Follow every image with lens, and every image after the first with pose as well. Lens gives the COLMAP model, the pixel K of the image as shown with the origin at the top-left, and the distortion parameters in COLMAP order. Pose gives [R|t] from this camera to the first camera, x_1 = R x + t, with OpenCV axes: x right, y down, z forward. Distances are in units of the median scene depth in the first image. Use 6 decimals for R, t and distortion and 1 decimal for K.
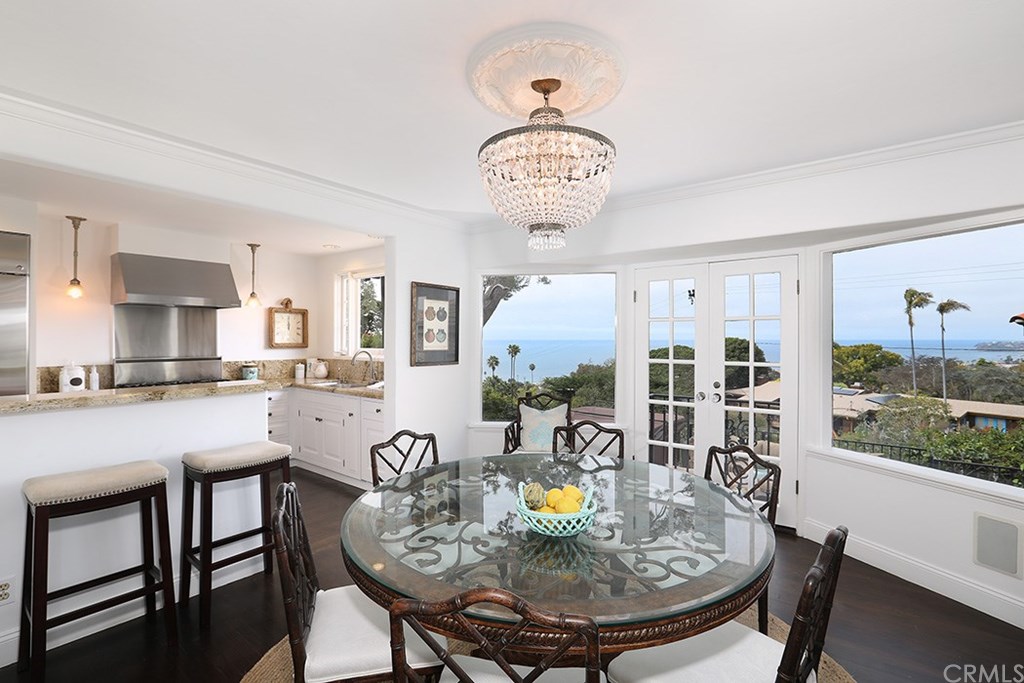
lens RADIAL K [[457.8, 0, 504.1], [0, 457.8, 338.1], [0, 0, 1]] dist [-0.008278, 0.000531]
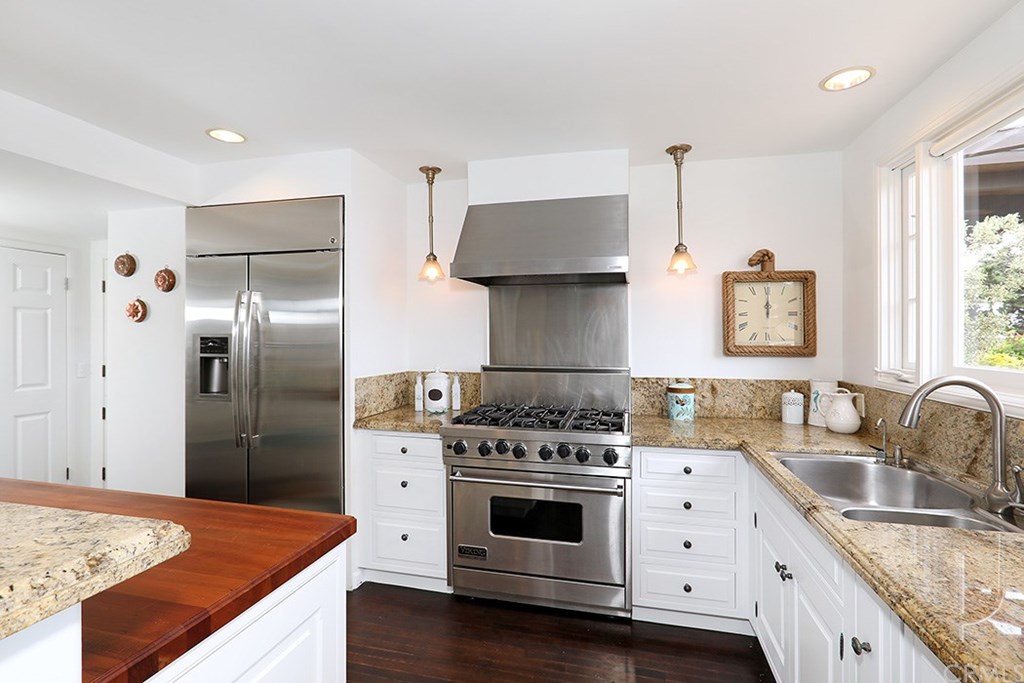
lens RADIAL K [[486.9, 0, 506.9], [0, 486.9, 331.1], [0, 0, 1]] dist [-0.000981, 0.002601]
pose [[0.418014, -0.009857, -0.908387, -0.141744], [0.000024, 0.999941, -0.010839, 0.001872], [0.908440, 0.004509, 0.417990, 0.597734]]
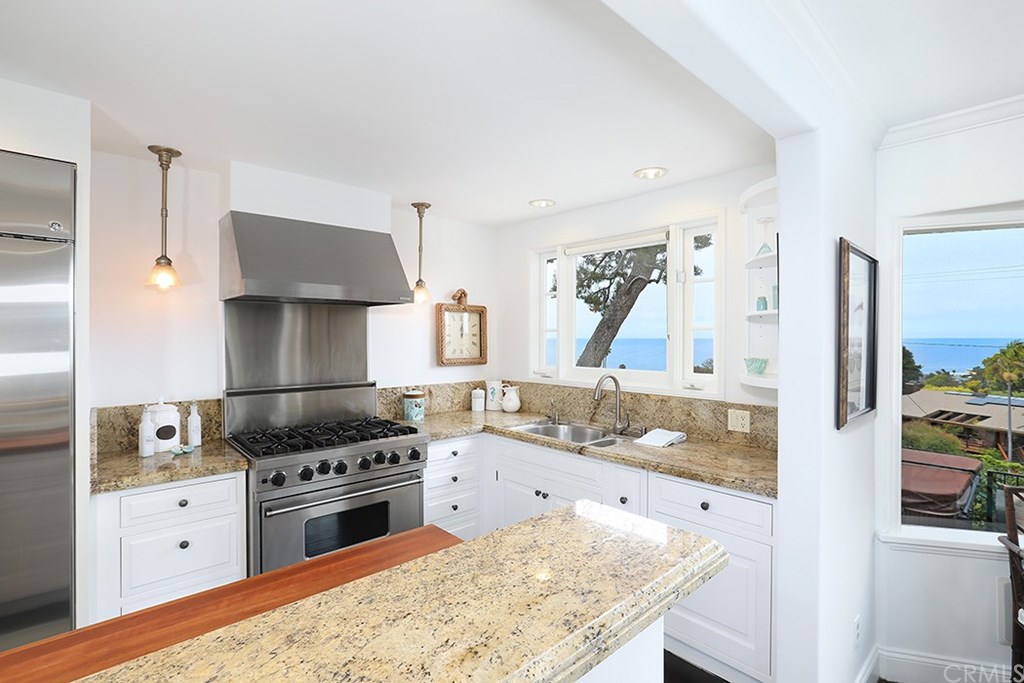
lens RADIAL K [[486.9, 0, 520.0], [0, 486.9, 337.7], [0, 0, 1]] dist [-0.000981, 0.002601]
pose [[0.986978, -0.004378, -0.160798, -0.301199], [0.004087, 0.999989, -0.002140, -0.017392], [0.160806, 0.001455, 0.986985, 0.350335]]
